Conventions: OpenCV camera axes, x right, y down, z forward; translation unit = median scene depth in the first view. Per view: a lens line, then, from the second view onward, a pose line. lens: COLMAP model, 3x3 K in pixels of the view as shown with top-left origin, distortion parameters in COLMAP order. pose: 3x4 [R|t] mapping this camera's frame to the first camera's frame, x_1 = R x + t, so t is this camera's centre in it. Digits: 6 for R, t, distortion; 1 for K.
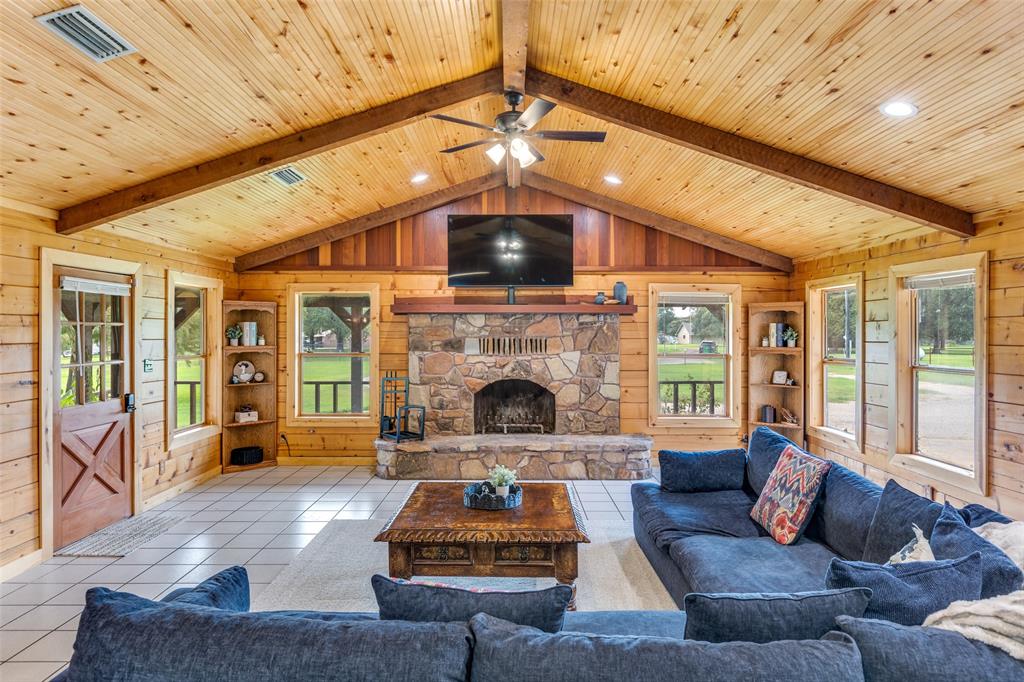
lens RADIAL K [[616.4, 0, 512.0], [0, 616.4, 341.0], [0, 0, 1]] dist [-0.001790, -0.000373]
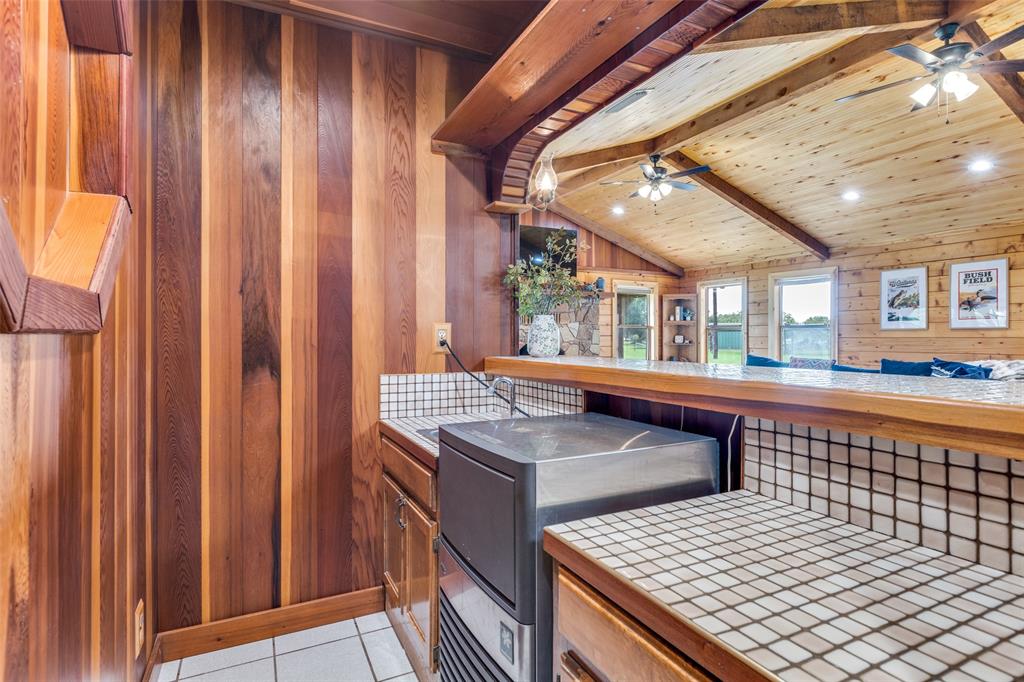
lens RADIAL K [[525.3, 0, 507.0], [0, 525.3, 334.4], [0, 0, 1]] dist [0.002581, 0.000184]
pose [[0.897670, -0.000491, 0.440668, -0.604373], [0.005759, 0.999927, -0.010617, 0.058068], [-0.440631, 0.012068, 0.897607, -0.063627]]
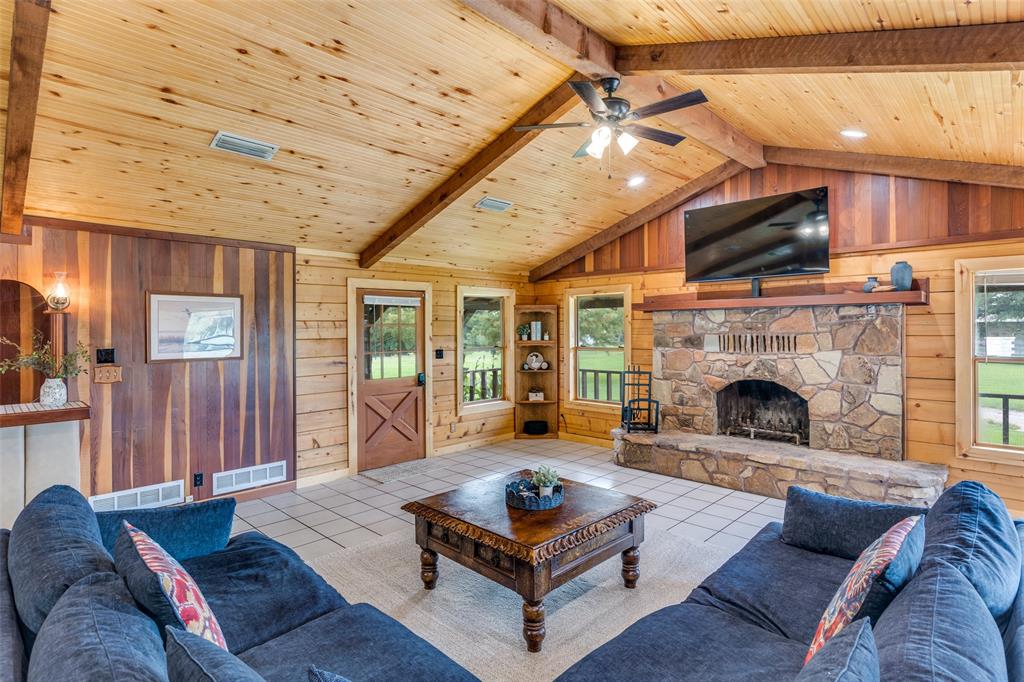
lens RADIAL K [[525.3, 0, 507.0], [0, 525.3, 334.4], [0, 0, 1]] dist [0.002581, 0.000184]
pose [[0.714917, 0.001603, -0.699208, 0.281494], [-0.002533, 0.999997, -0.000297, -0.004083], [0.699205, 0.001983, 0.714919, 0.188592]]
